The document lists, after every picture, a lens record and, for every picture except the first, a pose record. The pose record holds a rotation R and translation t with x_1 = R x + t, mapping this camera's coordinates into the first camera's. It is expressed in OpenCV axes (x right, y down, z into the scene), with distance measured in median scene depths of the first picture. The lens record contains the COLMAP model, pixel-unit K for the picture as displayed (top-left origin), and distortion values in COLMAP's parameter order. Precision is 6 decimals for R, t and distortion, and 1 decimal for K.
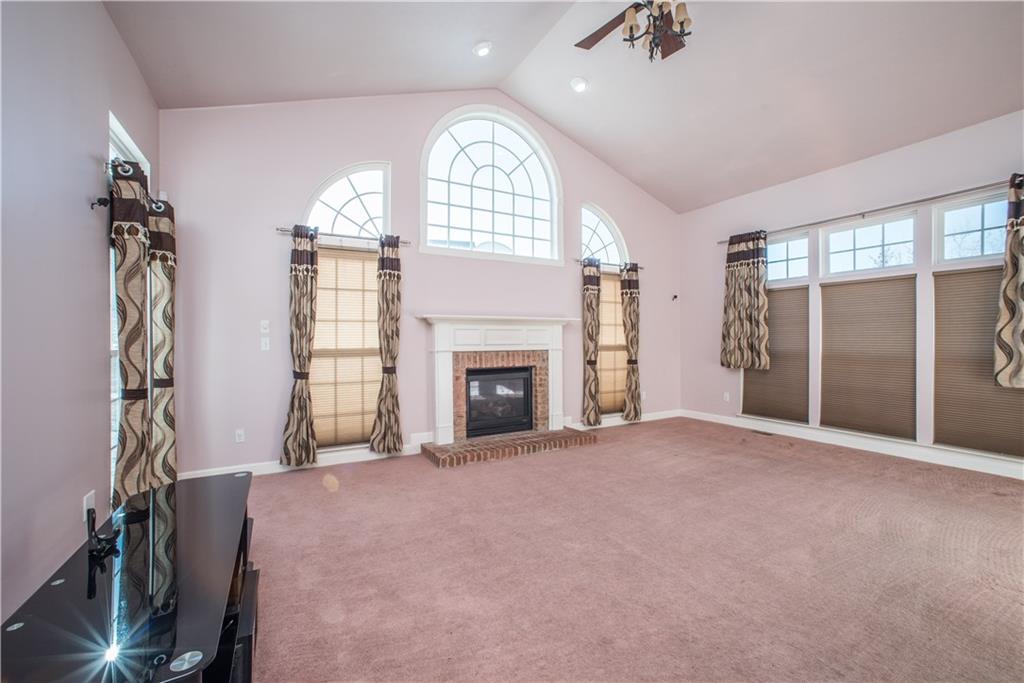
lens RADIAL K [[418.6, 0, 511.4], [0, 418.6, 336.1], [0, 0, 1]] dist [-0.028467, 0.001055]
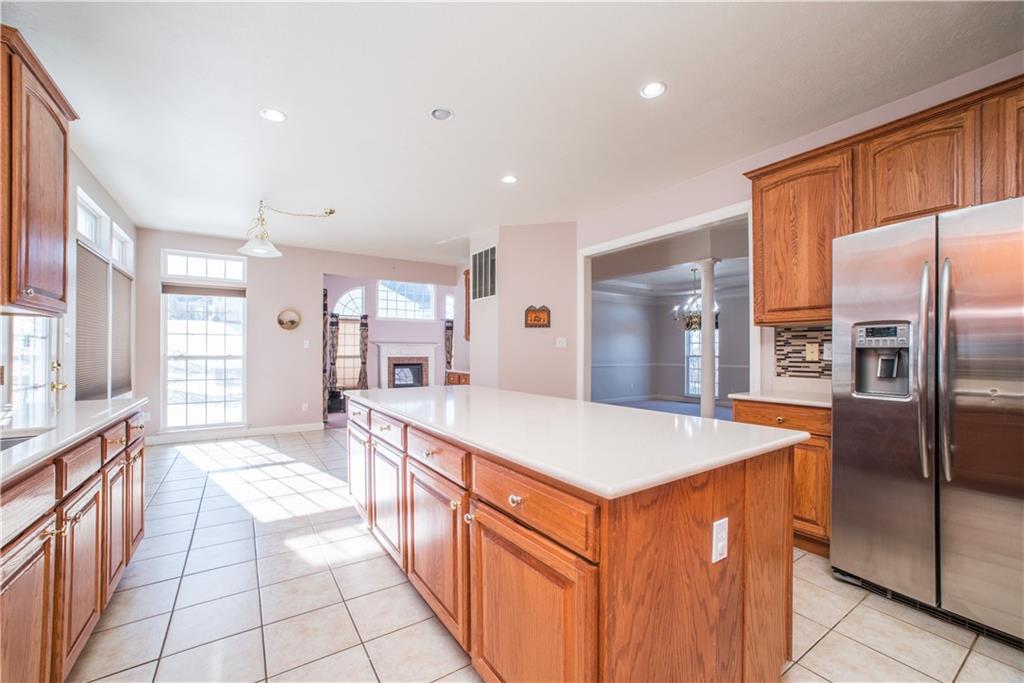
lens RADIAL K [[418.6, 0, 519.2], [0, 418.6, 348.9], [0, 0, 1]] dist [-0.028467, 0.001055]
pose [[0.994490, 0.003872, 0.104763, 0.443469], [-0.002836, 0.999946, -0.010041, 0.011481], [-0.104796, 0.009689, 0.994447, -1.865279]]
